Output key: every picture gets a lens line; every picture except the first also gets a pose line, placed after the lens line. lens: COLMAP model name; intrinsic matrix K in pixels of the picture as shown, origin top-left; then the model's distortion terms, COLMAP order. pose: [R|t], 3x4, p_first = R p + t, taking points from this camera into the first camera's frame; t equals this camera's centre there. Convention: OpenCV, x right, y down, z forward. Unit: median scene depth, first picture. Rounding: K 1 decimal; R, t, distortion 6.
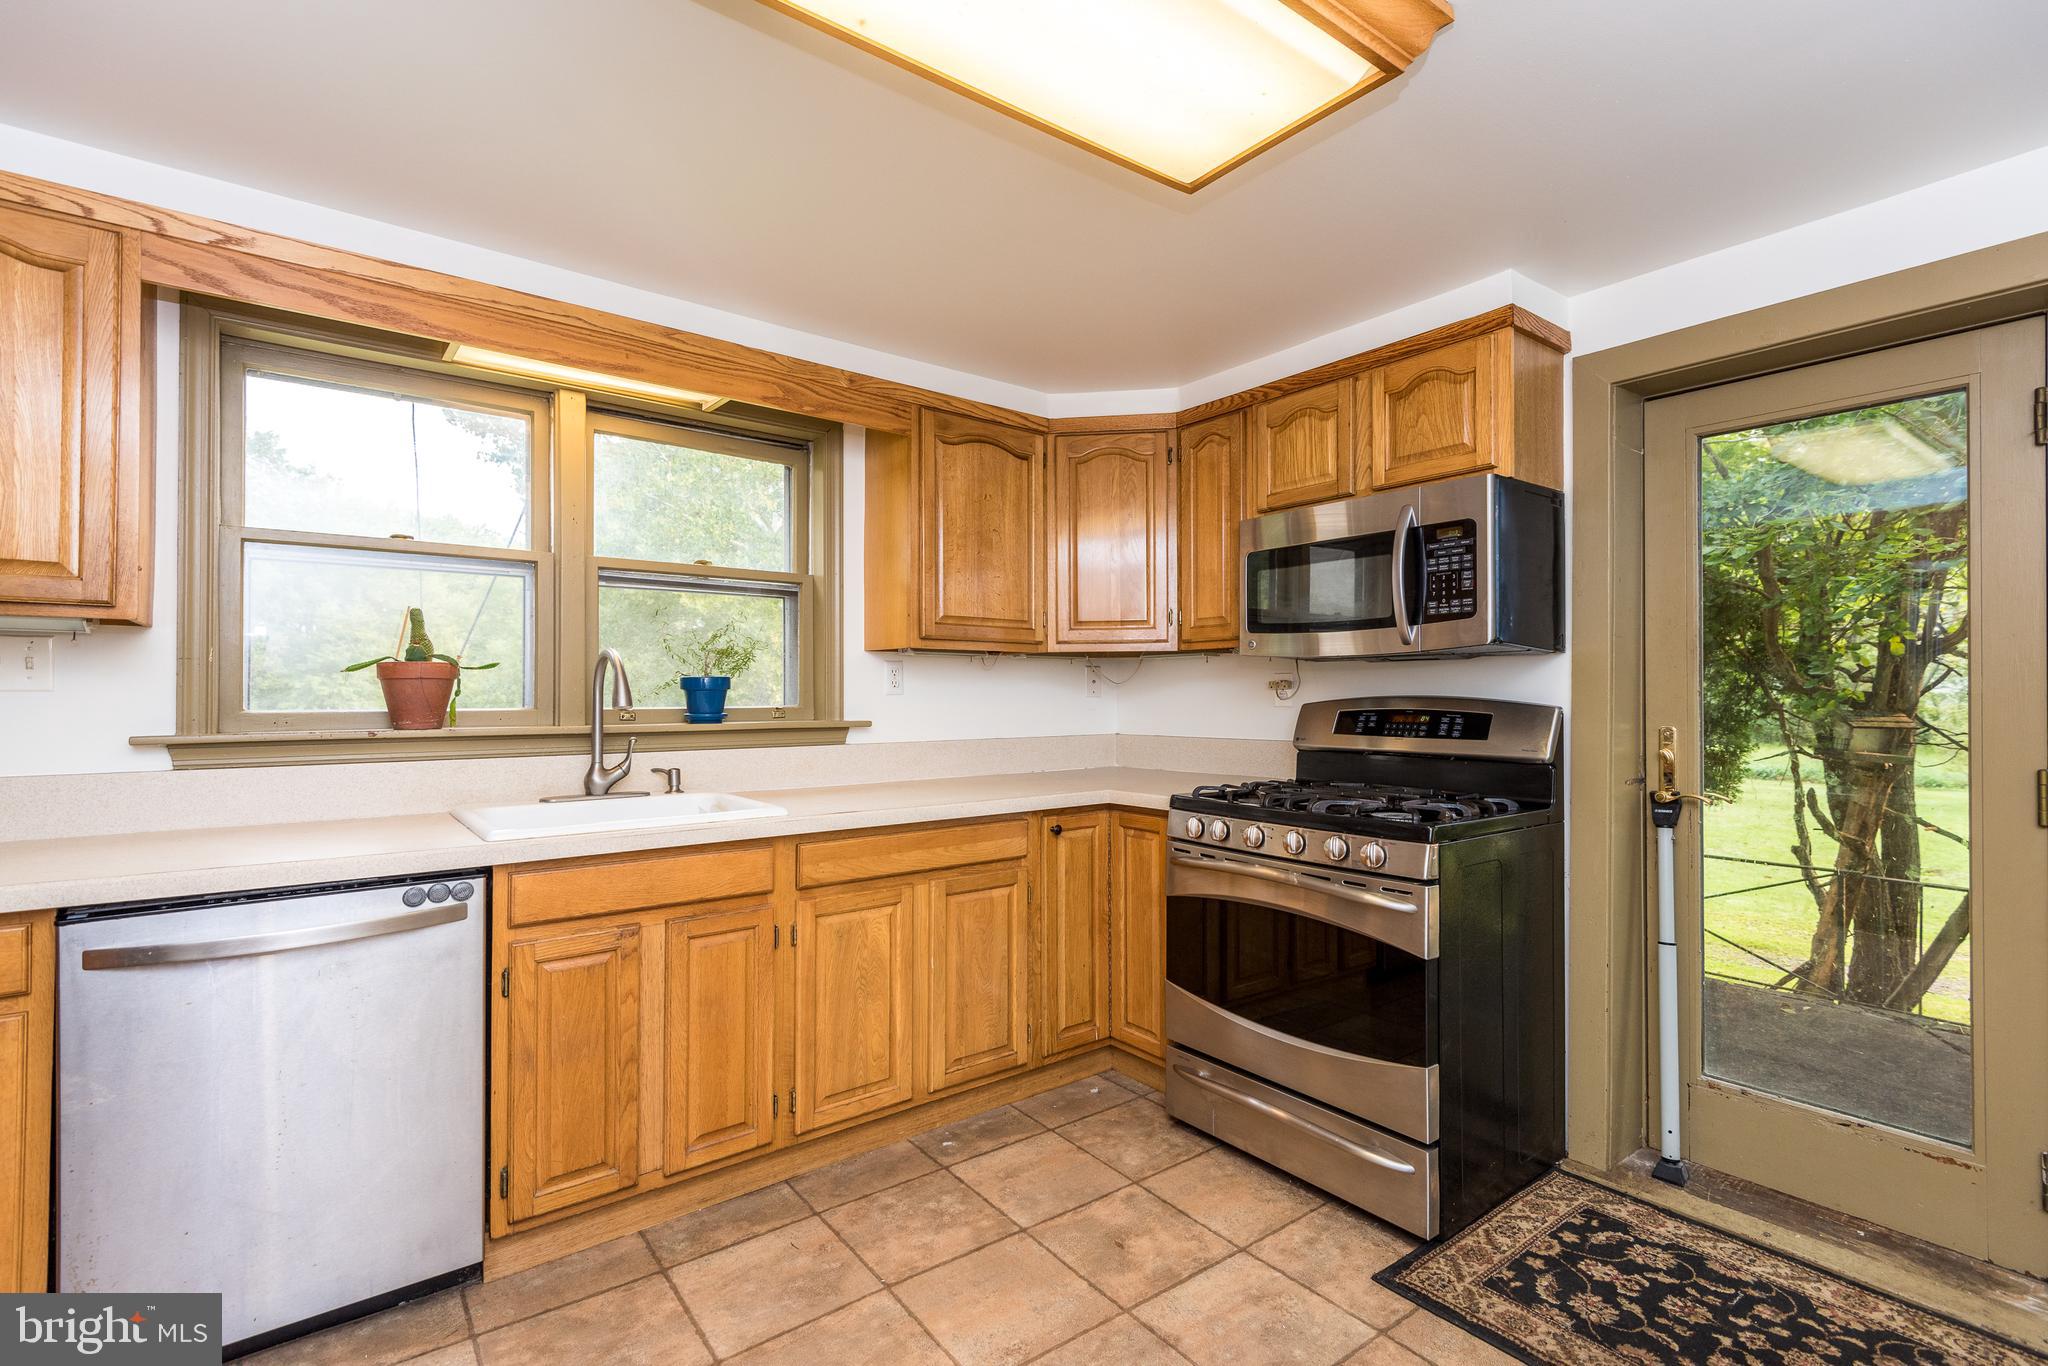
lens RADIAL K [[957.7, 0, 1024.0], [0, 957.7, 683.0], [0, 0, 1]] dist [0.025441, -0.000042]
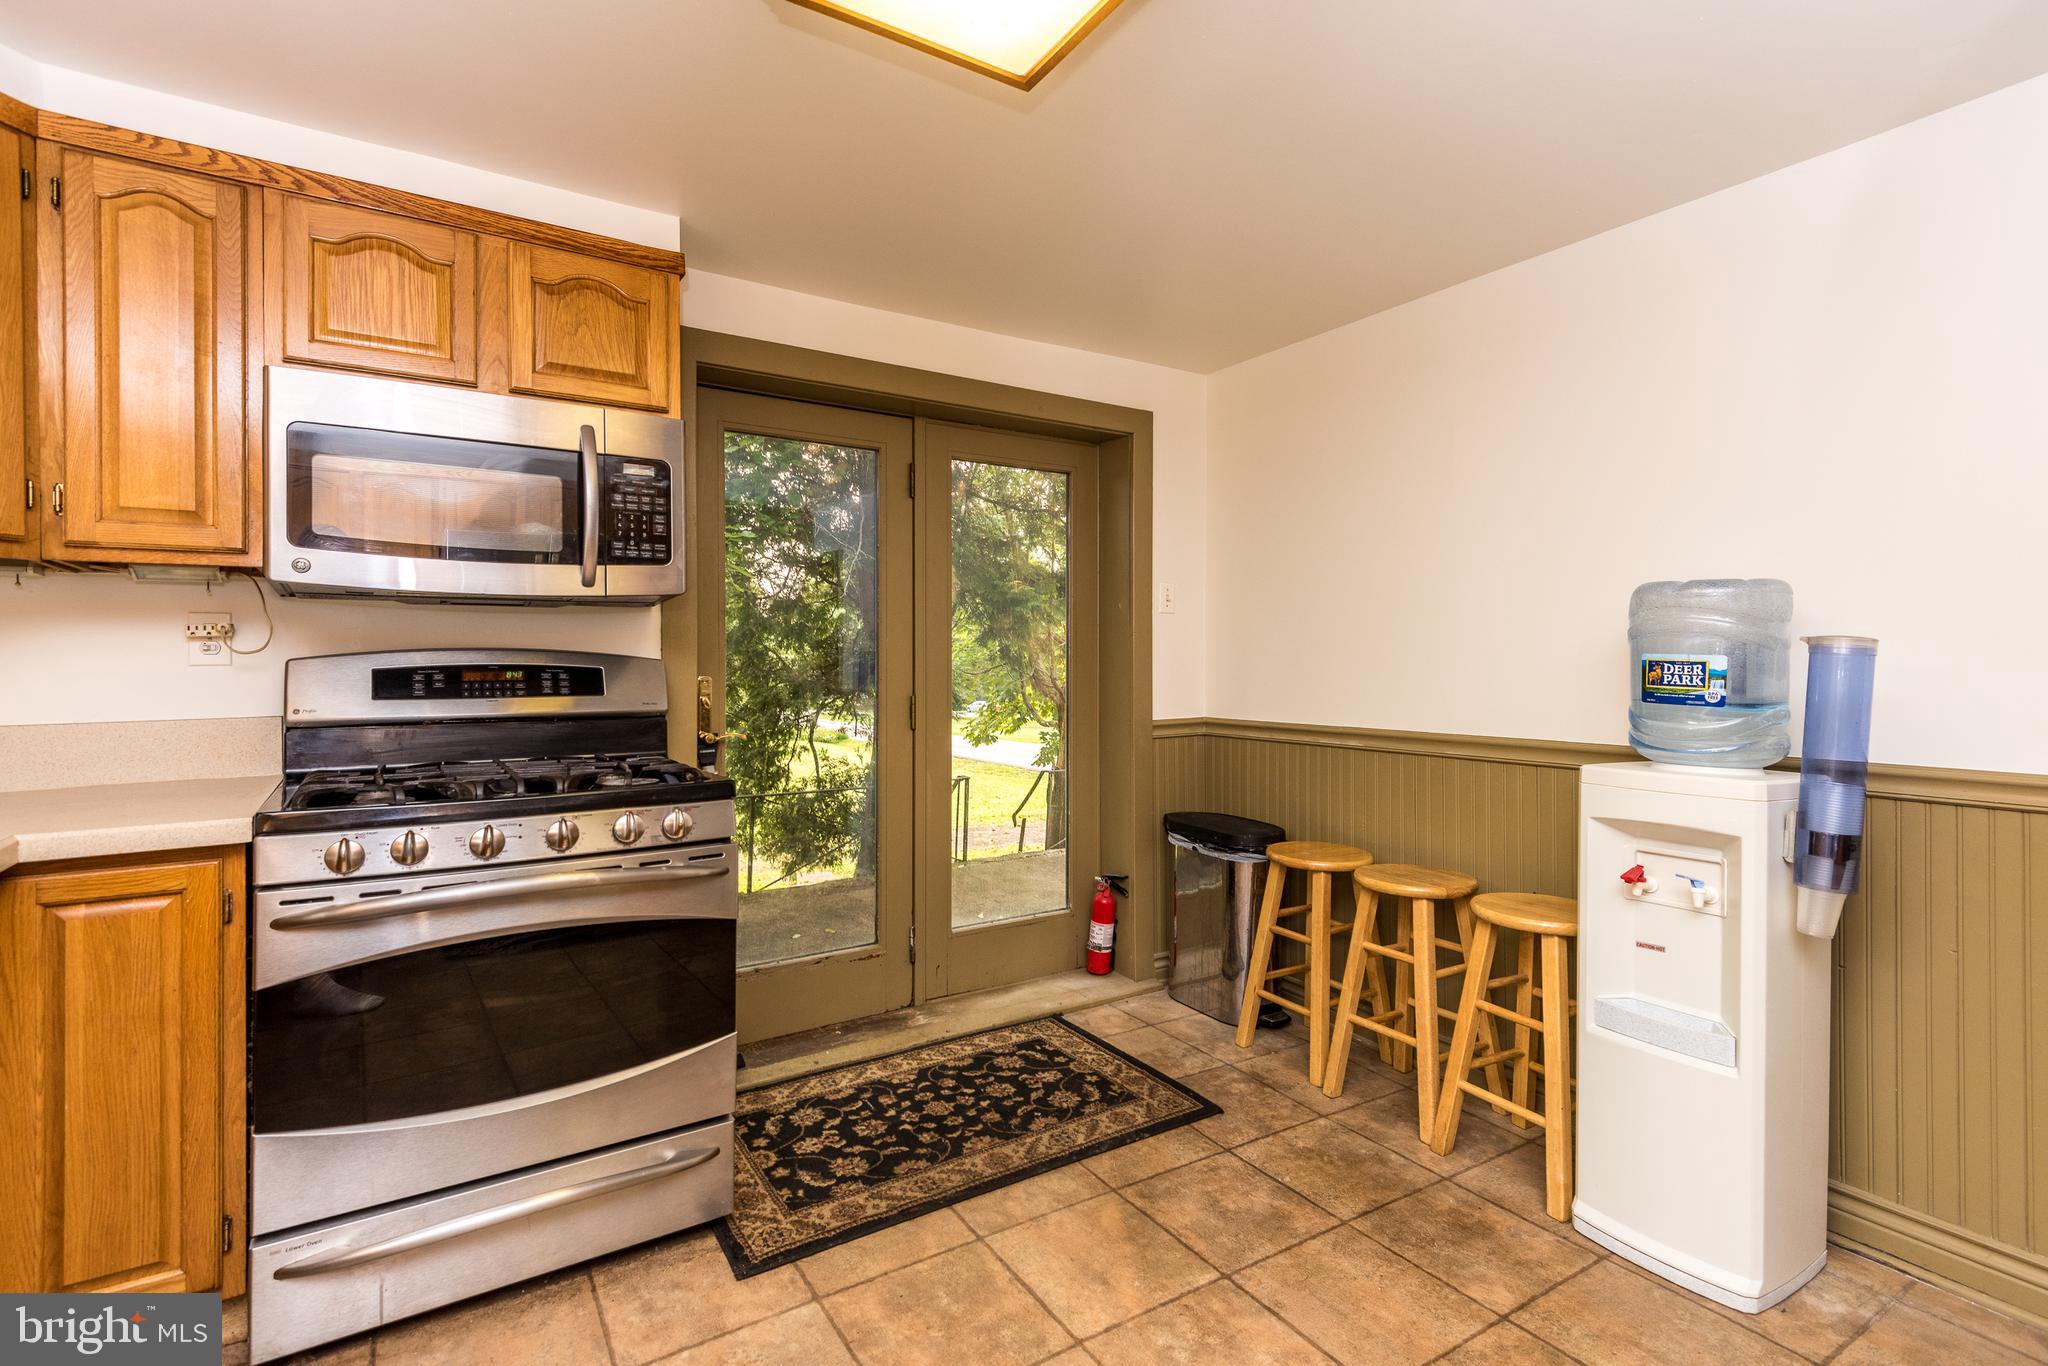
lens RADIAL K [[992.0, 0, 975.2], [0, 992.0, 658.4], [0, 0, 1]] dist [0.012204, -0.000467]
pose [[0.082359, 0.005581, 0.996587, -0.275252], [-0.009824, 0.999940, -0.004788, 0.014805], [-0.996554, -0.009397, 0.082408, 0.344794]]
